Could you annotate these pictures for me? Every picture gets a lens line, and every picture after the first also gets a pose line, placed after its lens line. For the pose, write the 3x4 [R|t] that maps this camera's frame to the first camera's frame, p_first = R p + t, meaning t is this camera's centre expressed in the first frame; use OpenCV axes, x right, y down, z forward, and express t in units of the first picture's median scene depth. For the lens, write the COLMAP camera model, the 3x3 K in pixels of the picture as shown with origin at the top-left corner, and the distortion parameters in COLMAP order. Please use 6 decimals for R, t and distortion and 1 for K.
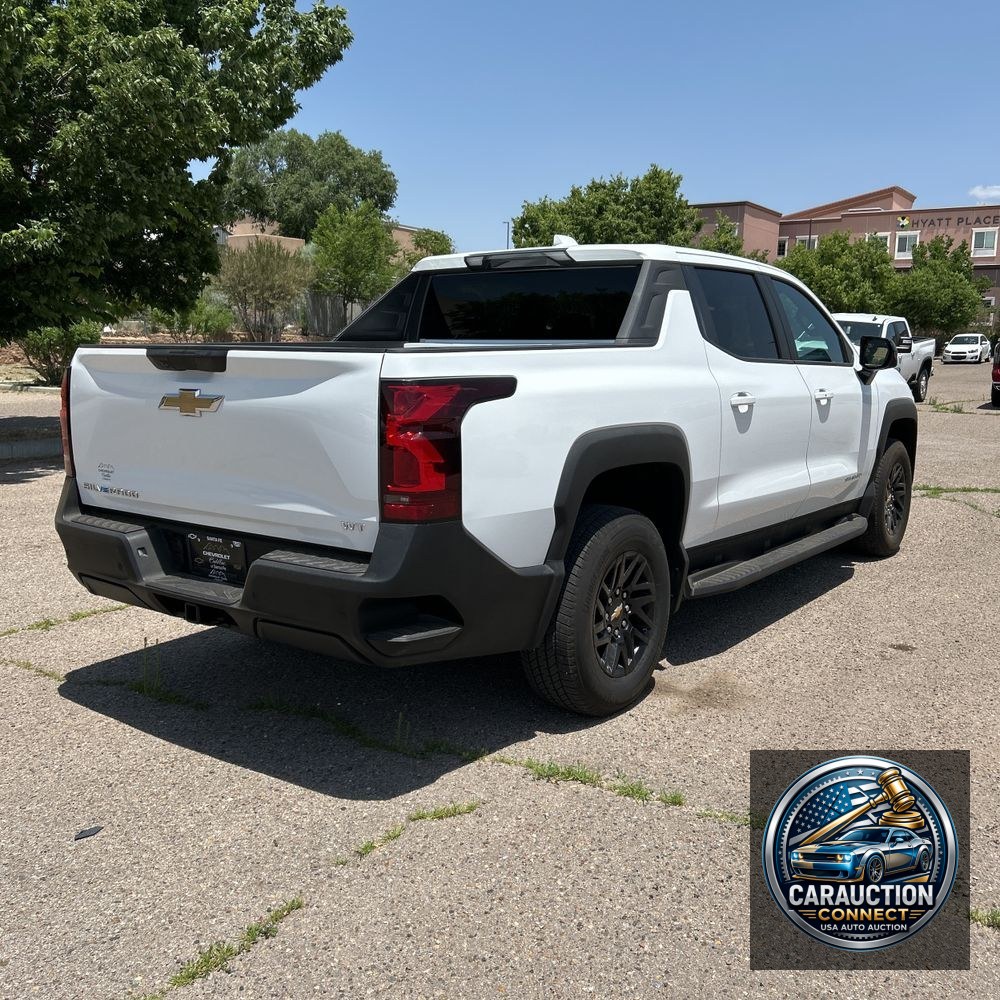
lens RADIAL K [[1012.7, 0, 503.3], [0, 1012.7, 501.0], [0, 0, 1]] dist [0.021175, 0.000000]
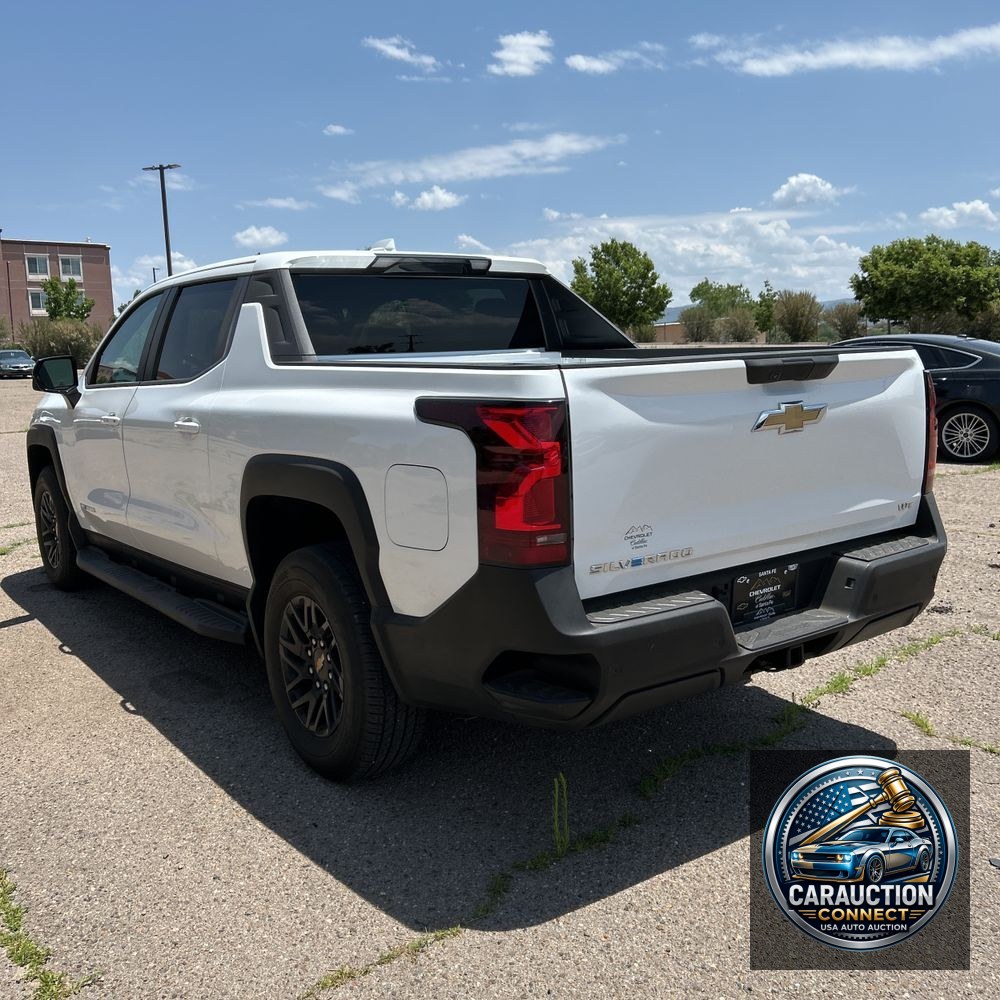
lens RADIAL K [[1012.7, 0, 500.1], [0, 1012.7, 500.8], [0, 0, 1]] dist [0.021175, 0.000000]
pose [[0.302215, -0.158710, 0.939935, -0.889266], [0.180665, 0.977707, 0.106999, -0.120744], [-0.935963, 0.137477, 0.324151, 0.701102]]
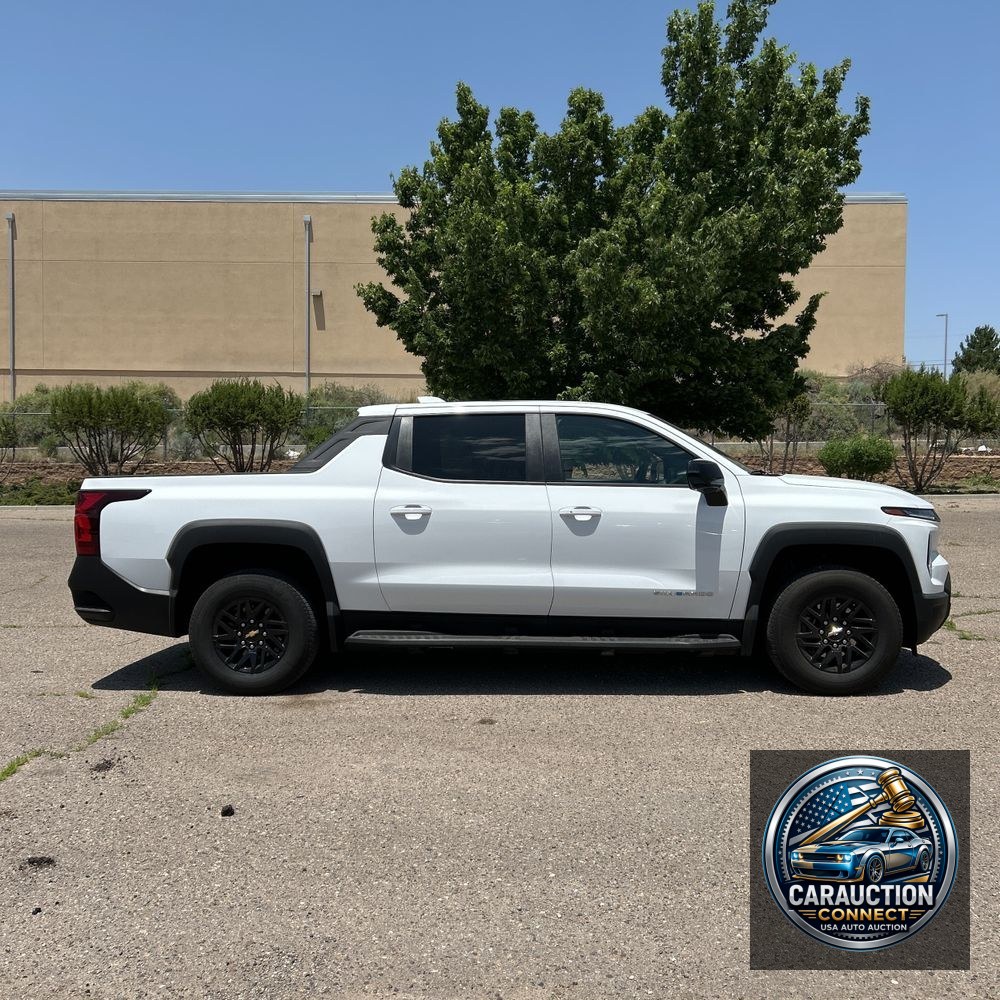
lens RADIAL K [[1012.7, 0, 500.5], [0, 1012.7, 491.2], [0, 0, 1]] dist [0.021175, 0.000000]
pose [[0.555816, 0.010615, -0.831237, 1.446860], [-0.114264, 0.991403, -0.063744, -0.051594], [0.823415, 0.130410, 0.552251, 0.336196]]
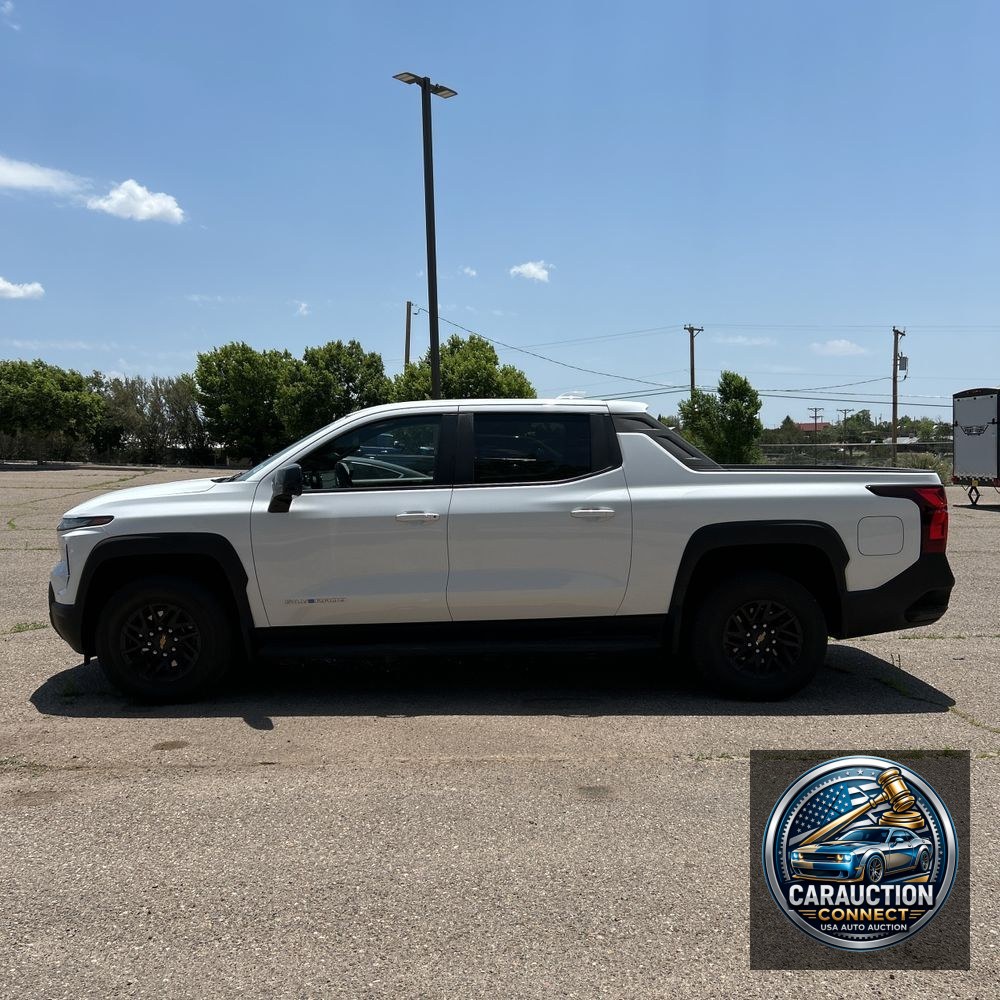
lens RADIAL K [[1012.7, 0, 495.0], [0, 1012.7, 503.7], [0, 0, 1]] dist [0.021175, 0.000000]
pose [[-0.602406, -0.049053, 0.796681, -1.094884], [0.125347, 0.979912, 0.155116, -0.376026], [-0.788286, 0.193304, -0.584156, 2.136922]]
